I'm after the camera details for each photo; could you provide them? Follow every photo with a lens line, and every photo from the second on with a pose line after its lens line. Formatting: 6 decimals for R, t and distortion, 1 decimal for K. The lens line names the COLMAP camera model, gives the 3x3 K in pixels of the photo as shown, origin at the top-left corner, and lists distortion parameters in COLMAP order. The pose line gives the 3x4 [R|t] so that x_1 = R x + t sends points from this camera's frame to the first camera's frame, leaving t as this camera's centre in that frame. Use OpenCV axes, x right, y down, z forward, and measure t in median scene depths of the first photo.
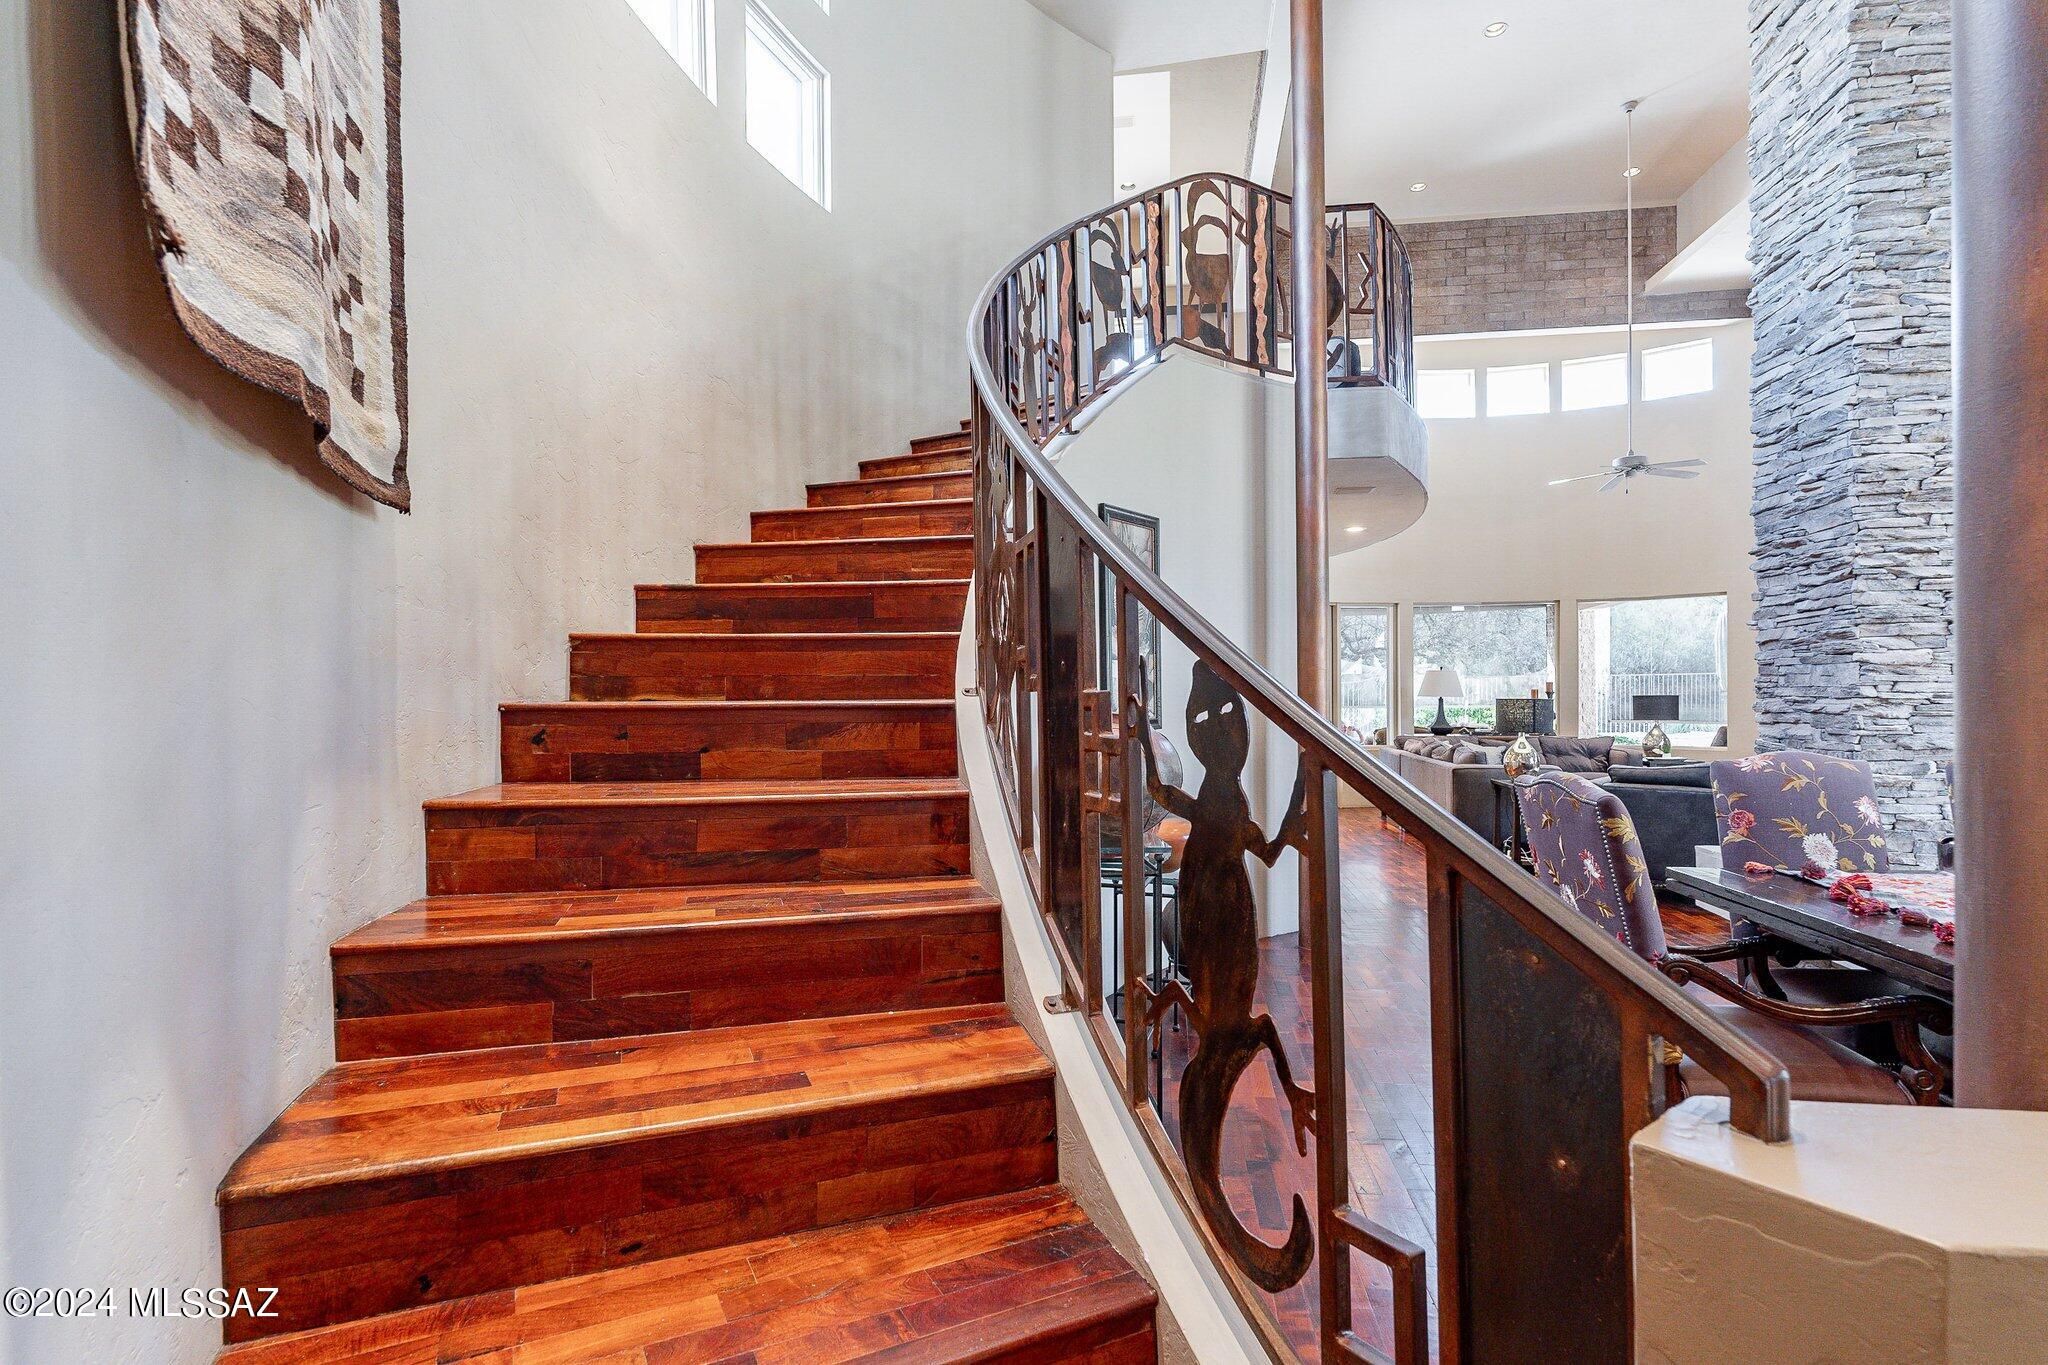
lens RADIAL K [[1043.9, 0, 1026.3], [0, 1043.9, 688.9], [0, 0, 1]] dist [-0.003856, 0.000214]
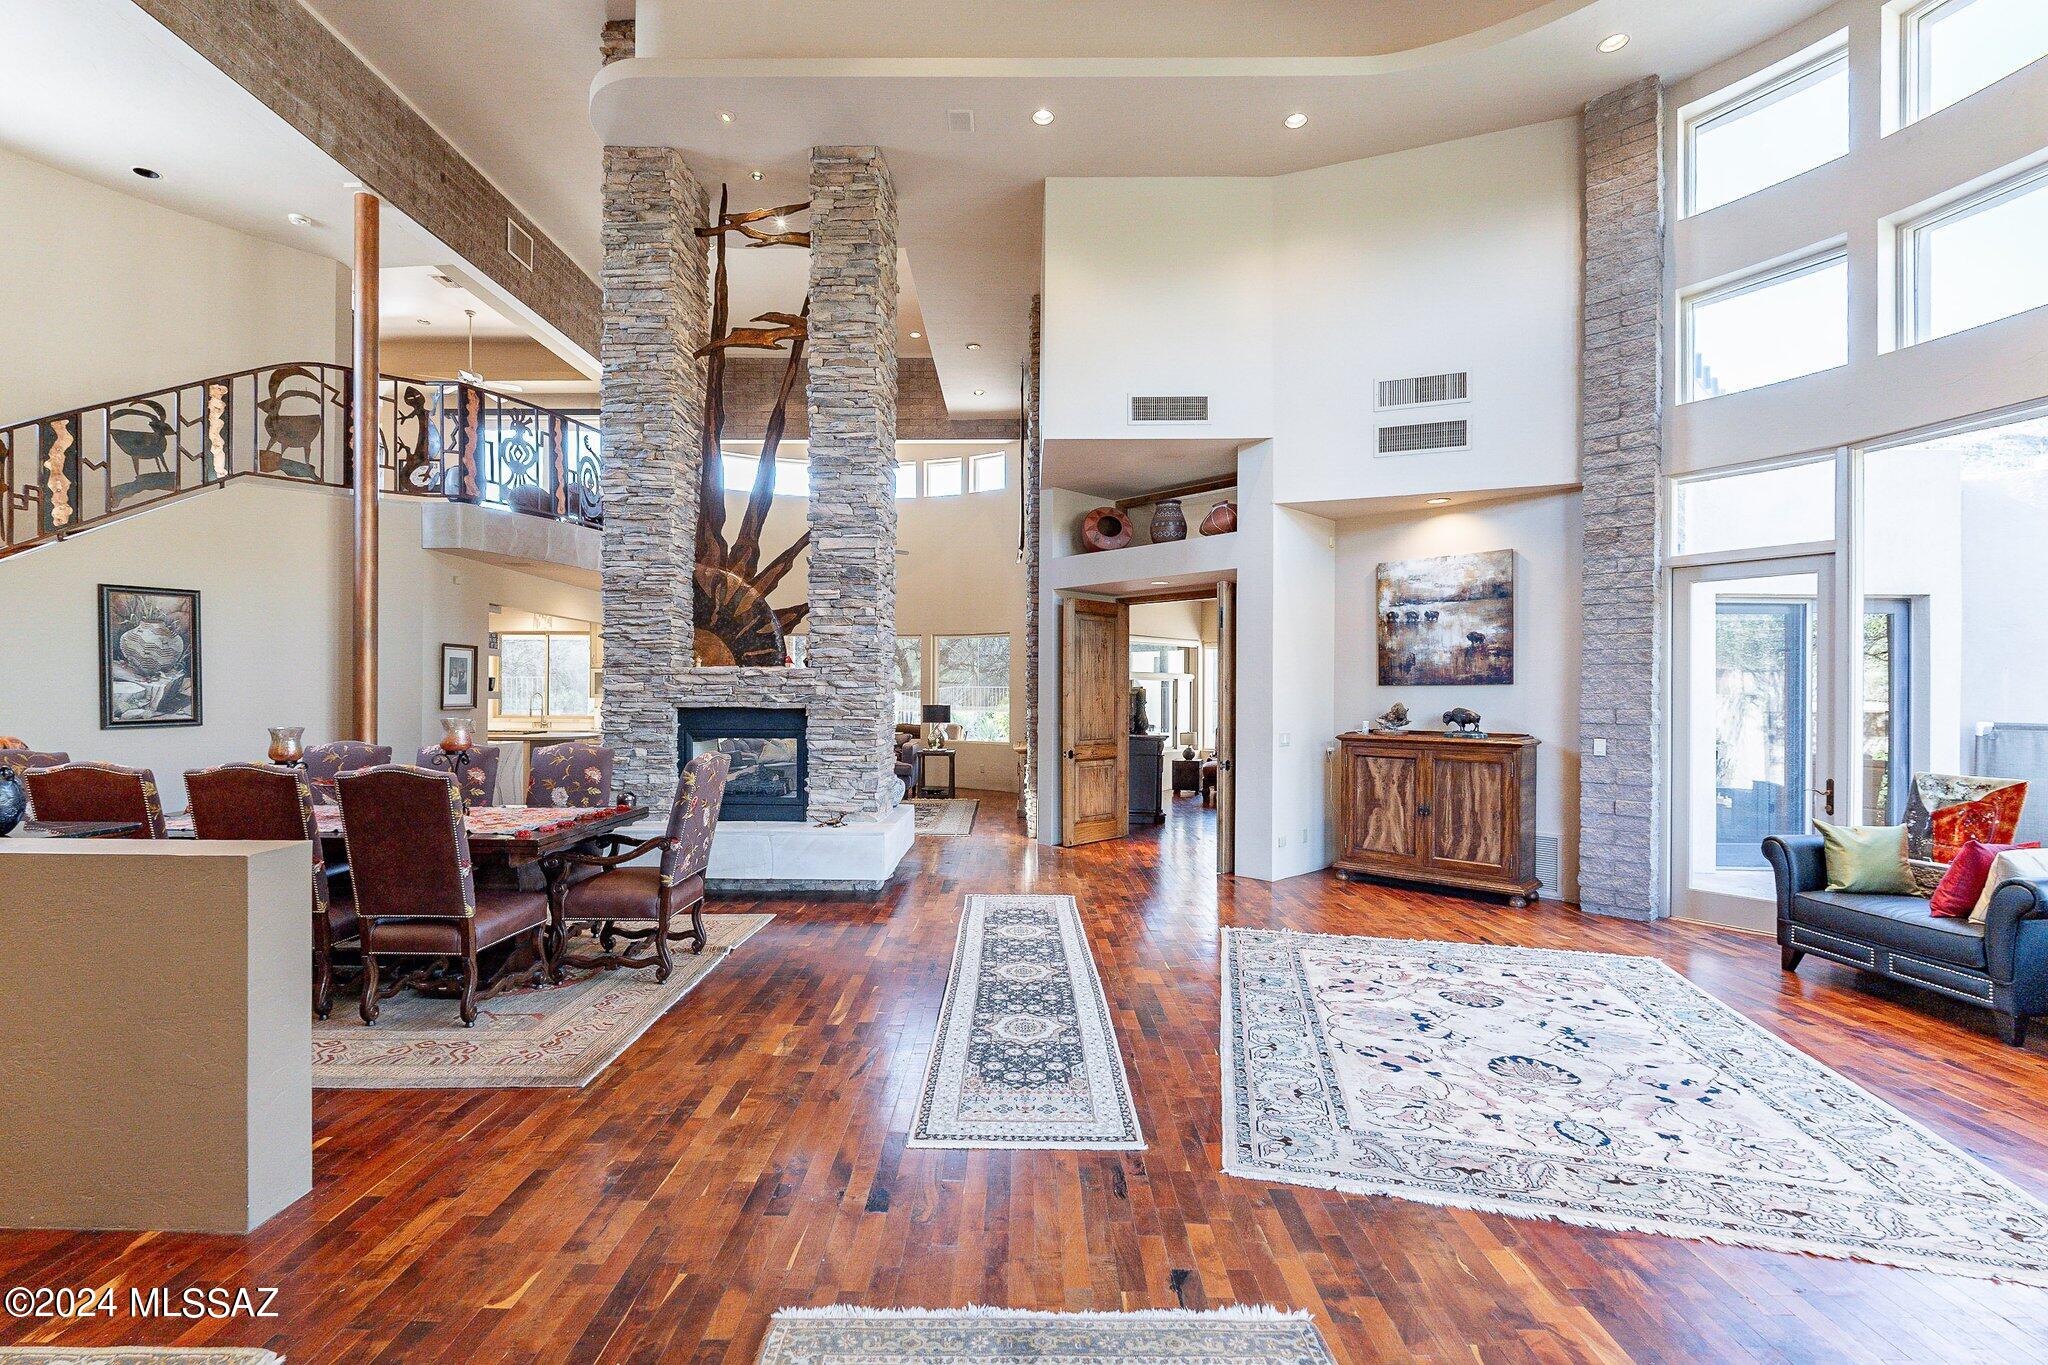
lens RADIAL K [[899.5, 0, 1020.8], [0, 899.5, 678.5], [0, 0, 1]] dist [-0.000897, -0.000380]
pose [[0.992113, 0.014249, 0.124535, 1.187528], [-0.013240, 0.999872, -0.008927, -0.036532], [-0.124647, 0.007208, 0.992175, -0.486963]]
